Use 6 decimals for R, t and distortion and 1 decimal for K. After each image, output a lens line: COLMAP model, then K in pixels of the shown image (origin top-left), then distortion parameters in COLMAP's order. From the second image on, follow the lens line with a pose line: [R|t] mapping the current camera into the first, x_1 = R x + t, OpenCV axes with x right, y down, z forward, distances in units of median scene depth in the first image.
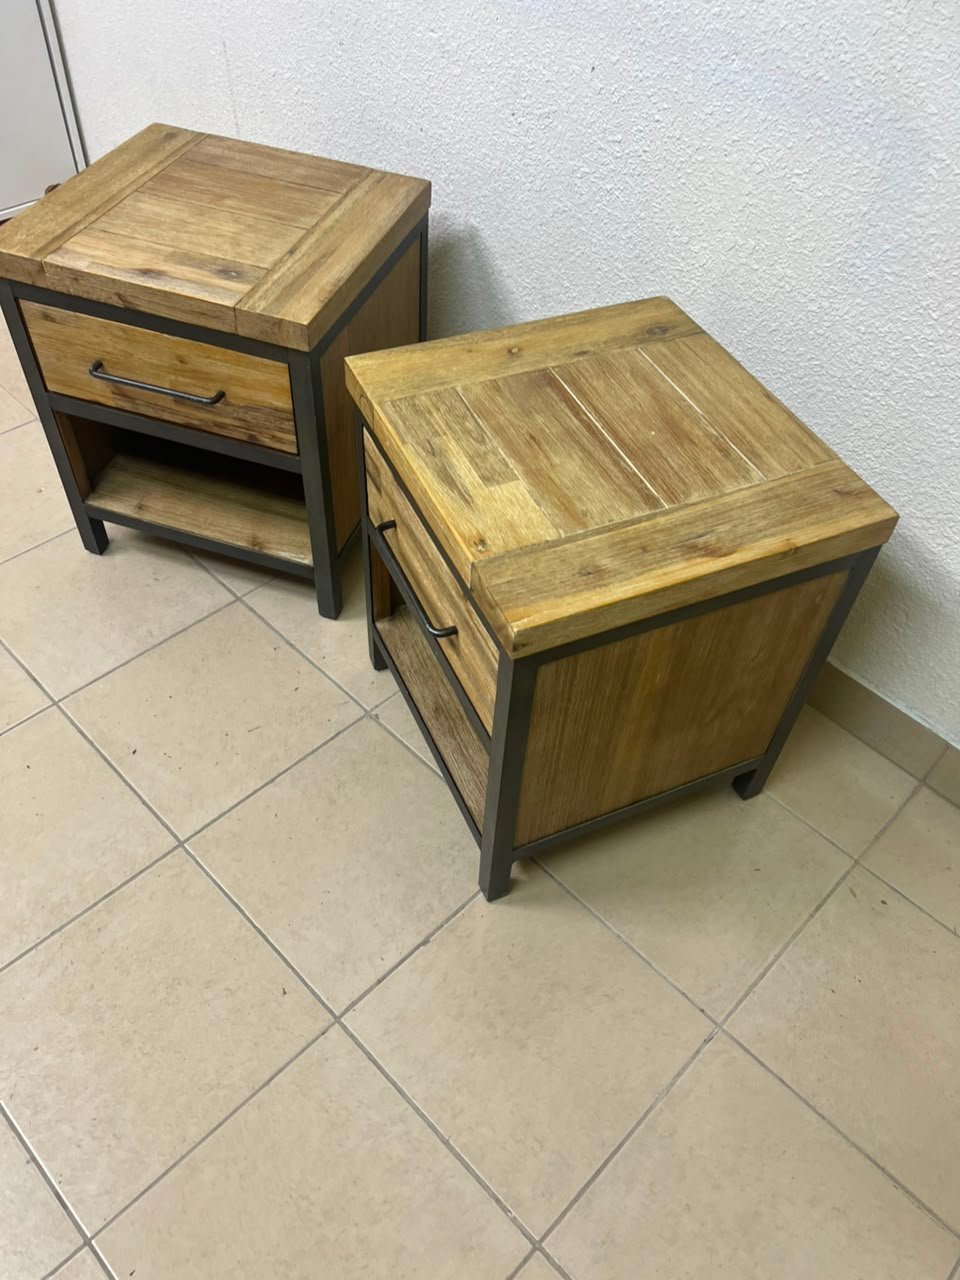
lens RADIAL K [[978.4, 0, 481.6], [0, 978.4, 657.9], [0, 0, 1]] dist [0.033699, -0.045332]
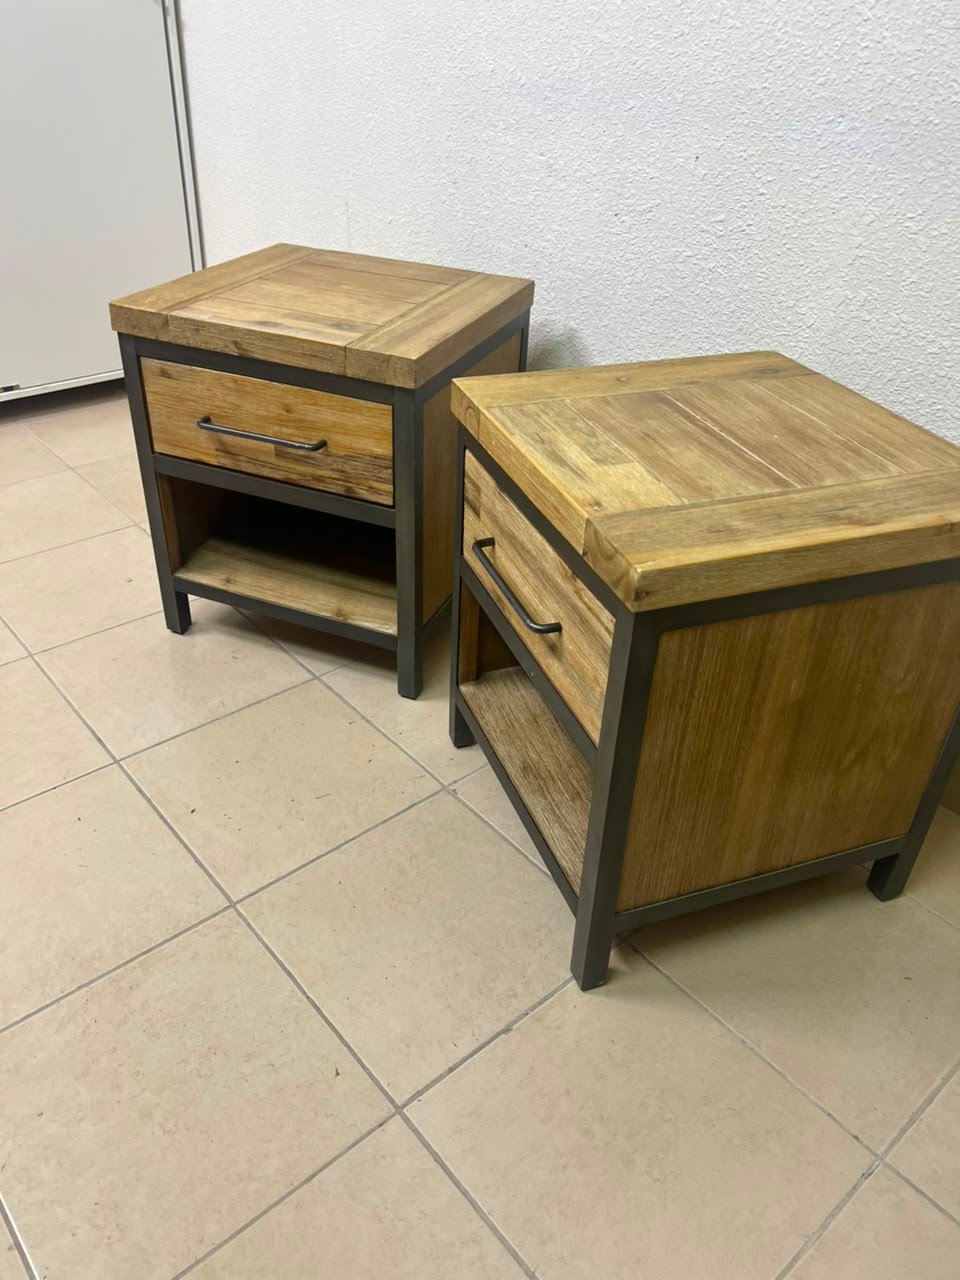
lens RADIAL K [[978.4, 0, 462.1], [0, 978.4, 634.6], [0, 0, 1]] dist [0.033699, -0.045332]
pose [[0.996105, 0.029290, -0.083171, -0.035445], [-0.050574, 0.962433, -0.266768, 0.190251], [0.072233, 0.269936, 0.960165, 0.104900]]
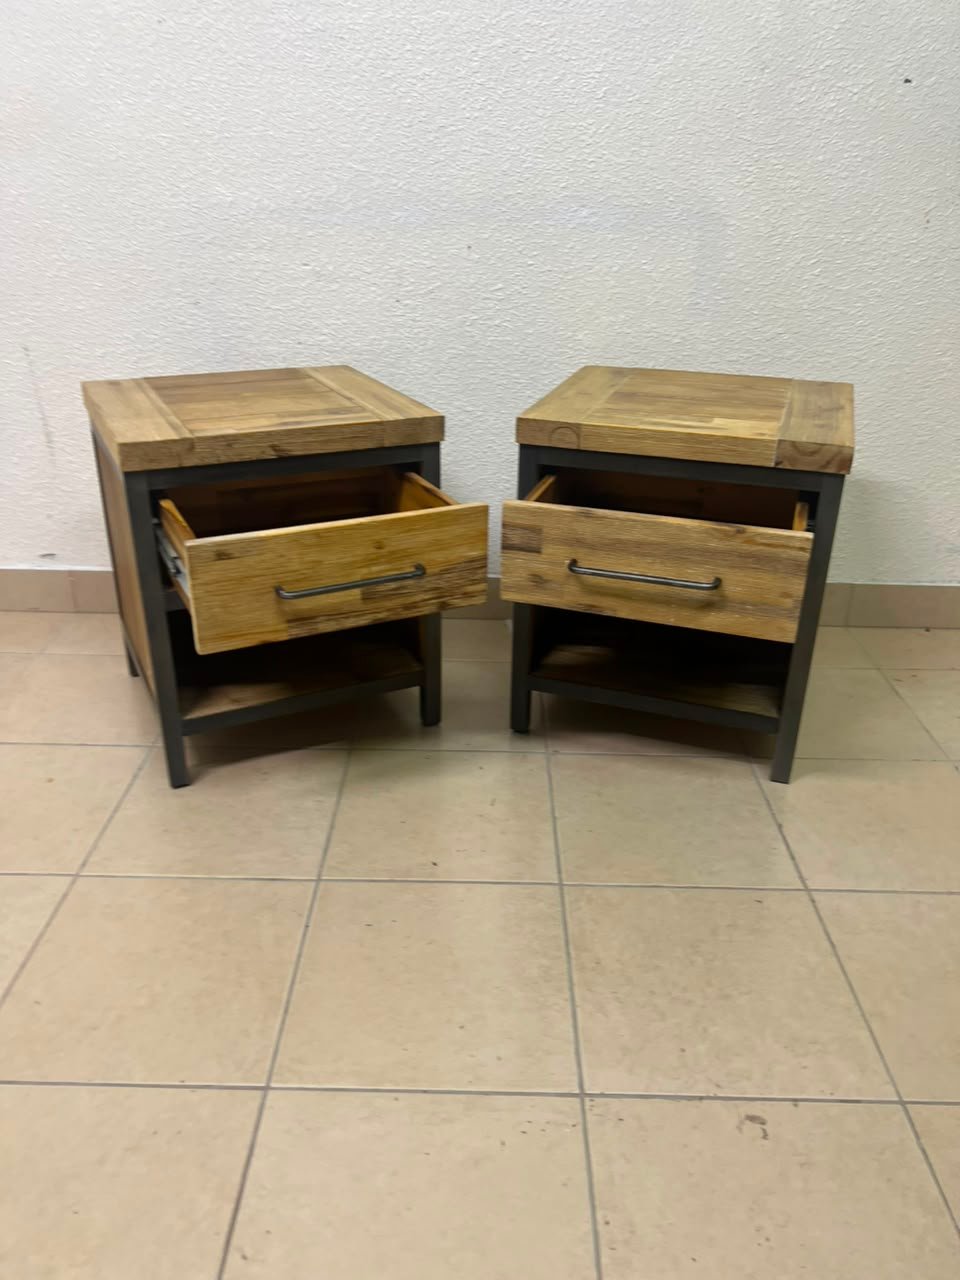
lens RADIAL K [[978.4, 0, 471.2], [0, 978.4, 632.5], [0, 0, 1]] dist [0.033699, -0.045332]
pose [[0.720050, -0.342063, 0.603755, -0.933457], [0.542809, 0.819684, -0.182964, 0.118059], [-0.432303, 0.459467, 0.775889, 0.154653]]
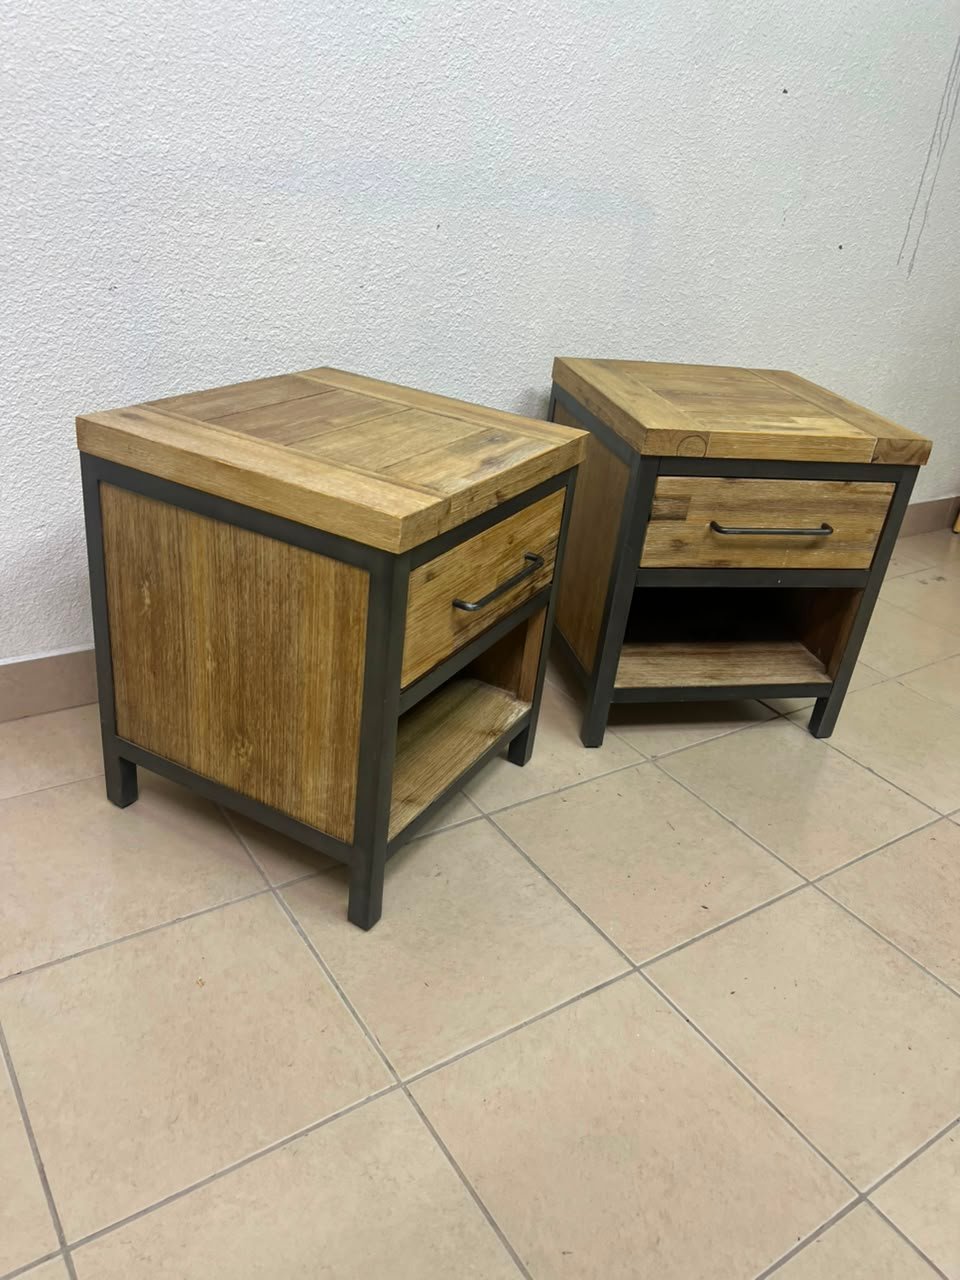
lens RADIAL K [[978.4, 0, 494.7], [0, 978.4, 632.8], [0, 0, 1]] dist [0.033699, -0.045332]
pose [[0.182720, -0.477128, 0.859629, -1.191233], [0.671157, 0.699460, 0.245568, -0.498077], [-0.718444, 0.532076, 0.448033, 0.667775]]
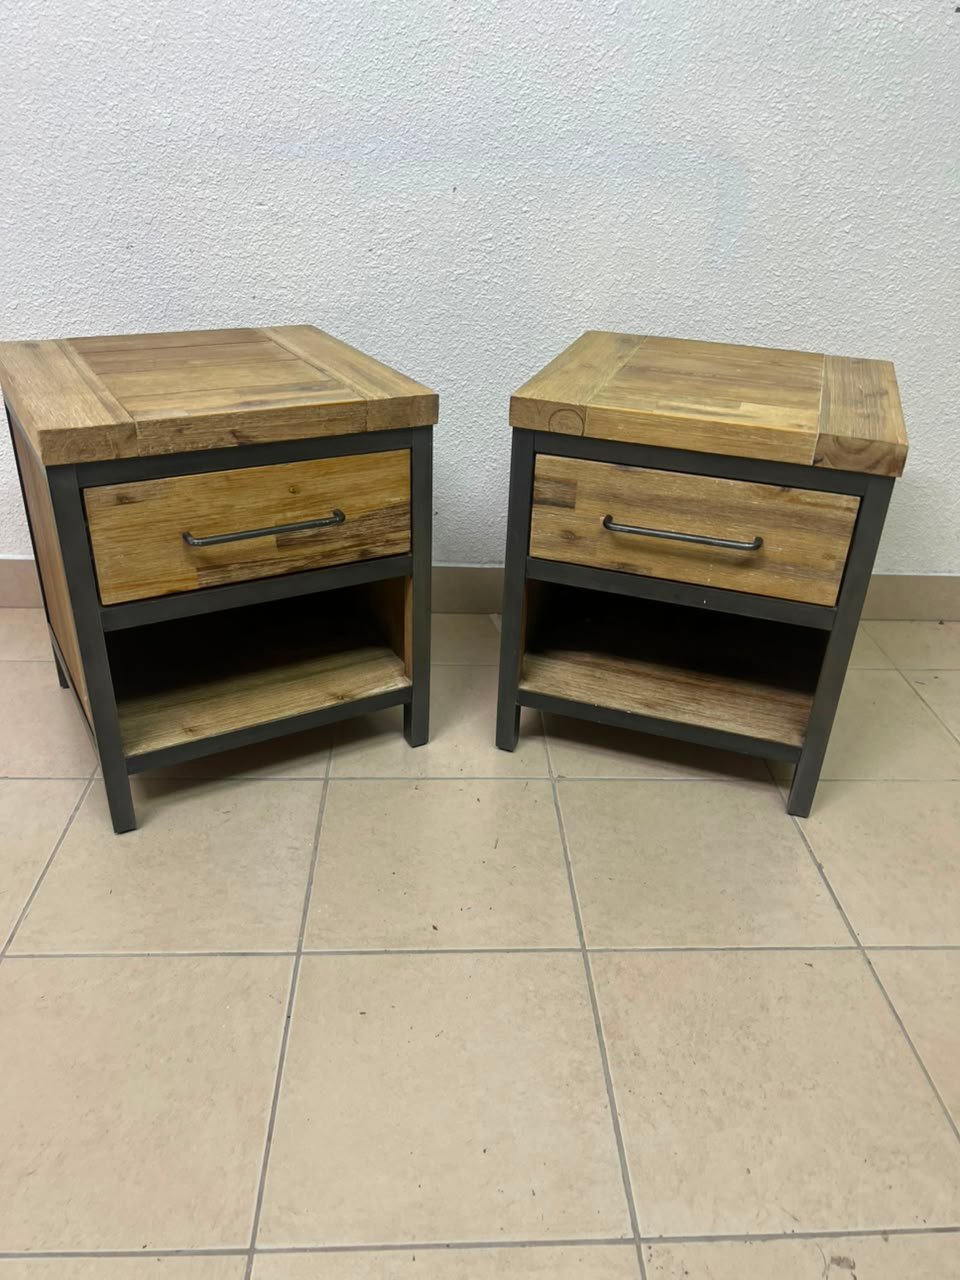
lens RADIAL K [[978.4, 0, 487.8], [0, 978.4, 642.7], [0, 0, 1]] dist [0.033699, -0.045332]
pose [[0.670498, -0.382401, 0.635768, -0.849277], [0.557385, 0.825197, -0.091495, -0.001726], [-0.489646, 0.415715, 0.766438, 0.282775]]
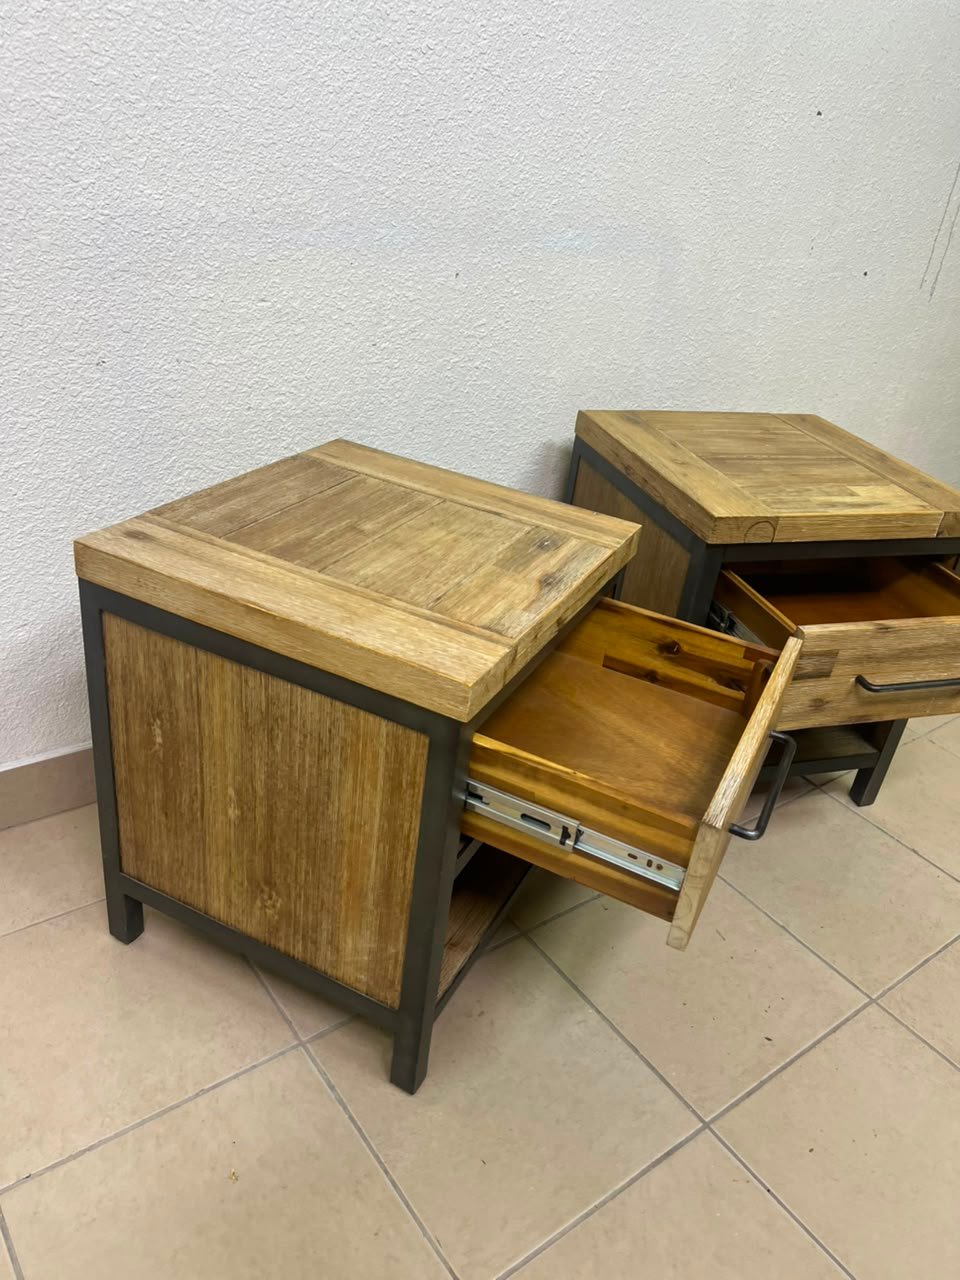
lens RADIAL K [[978.4, 0, 495.4], [0, 978.4, 638.1], [0, 0, 1]] dist [0.033699, -0.045332]
pose [[0.137607, -0.515424, 0.845815, -1.047994], [0.666588, 0.679807, 0.305814, -0.632613], [-0.732615, 0.521728, 0.437122, 0.696228]]
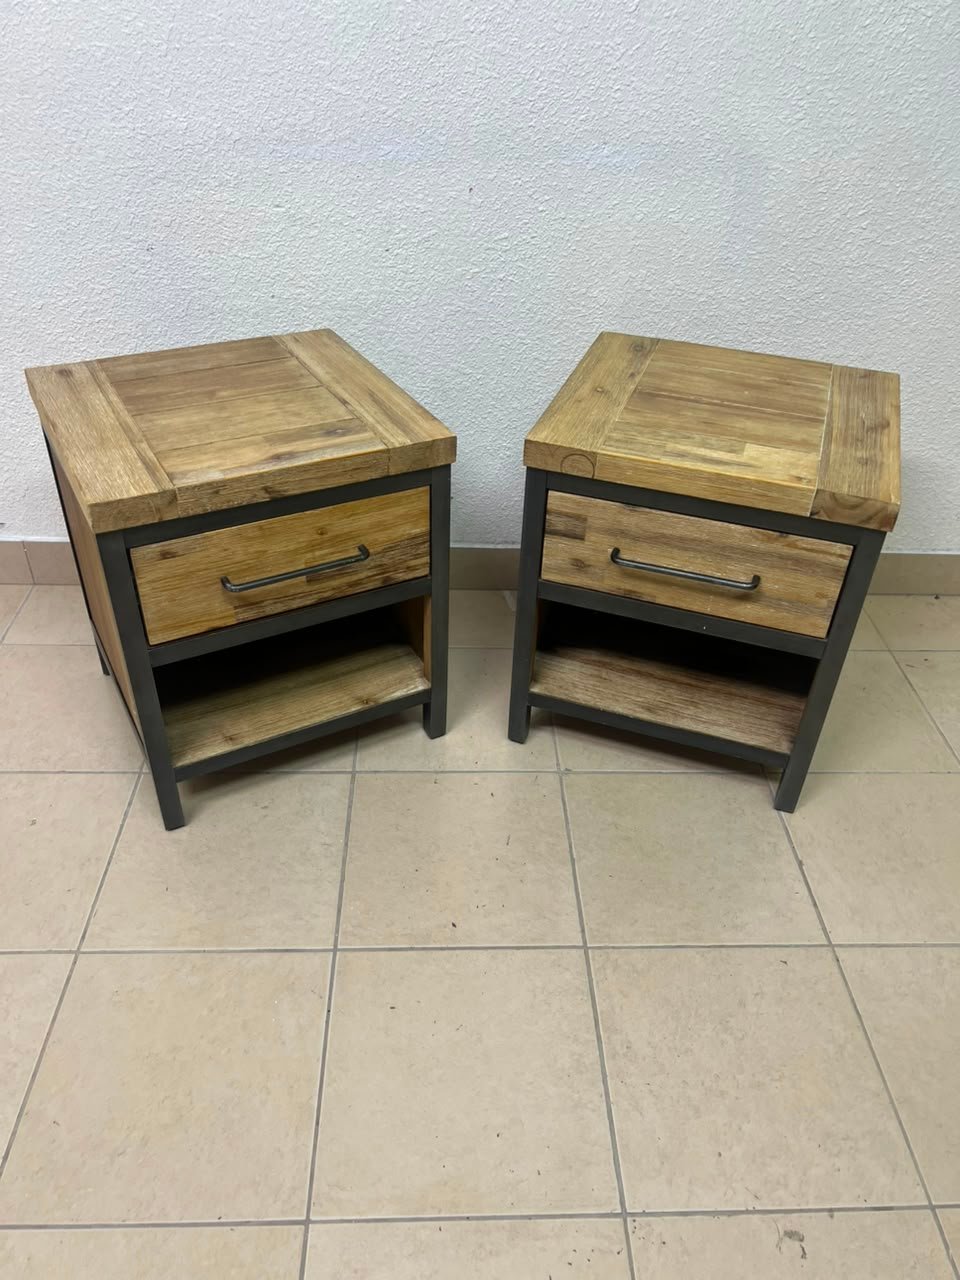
lens RADIAL K [[978.4, 0, 483.1], [0, 978.4, 650.9], [0, 0, 1]] dist [0.033699, -0.045332]
pose [[0.681533, -0.465851, 0.564355, -0.830979], [0.553756, 0.832475, 0.018439, -0.138114], [-0.478401, 0.299948, 0.825326, 0.161269]]
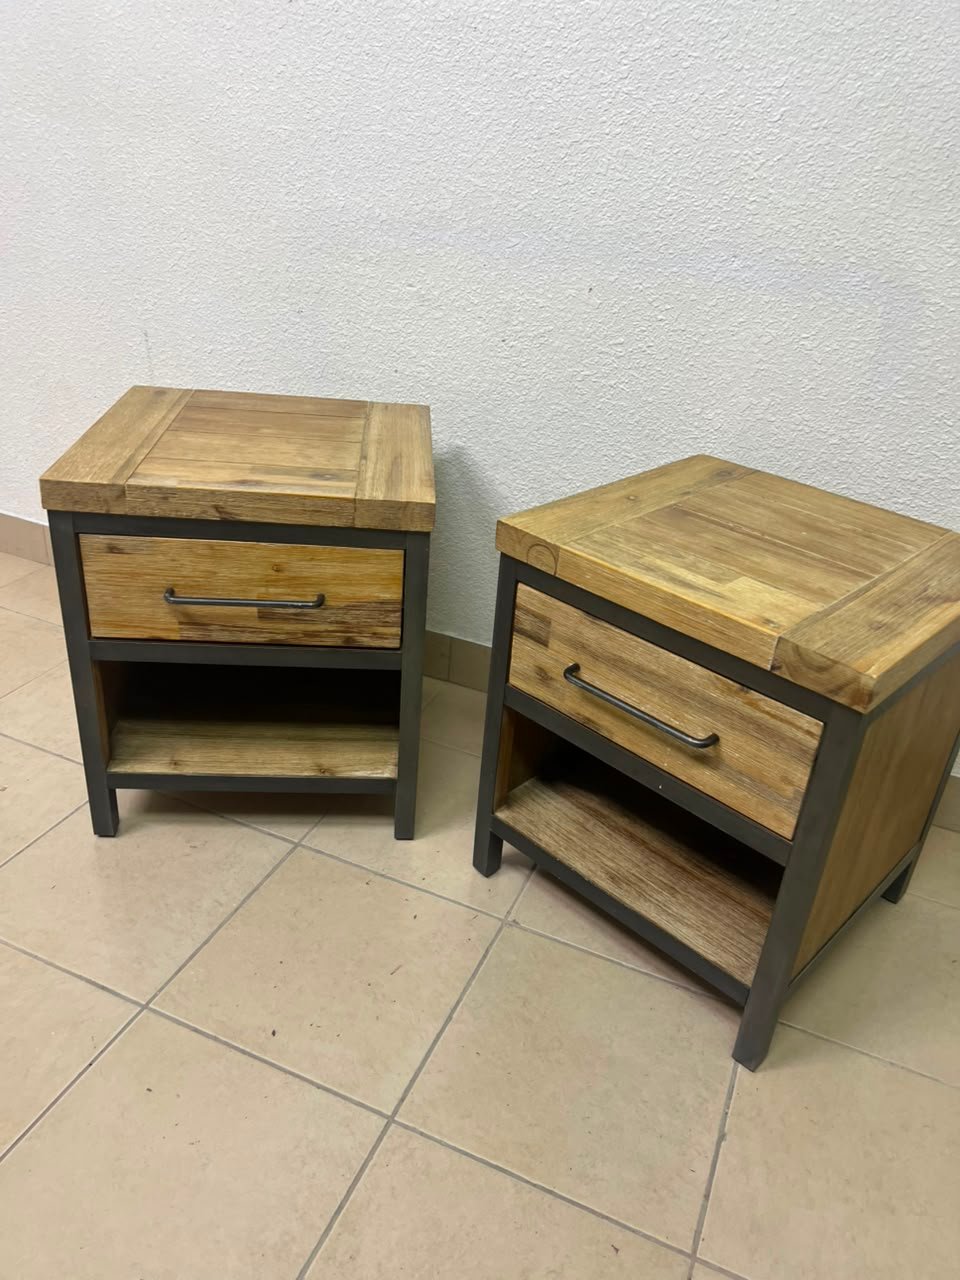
lens RADIAL K [[978.4, 0, 477.2], [0, 978.4, 631.0], [0, 0, 1]] dist [0.033699, -0.045332]
pose [[0.930307, -0.160059, 0.330015, -0.463689], [0.261552, 0.920287, -0.290967, 0.079506], [-0.257136, 0.357005, 0.898013, 0.131650]]
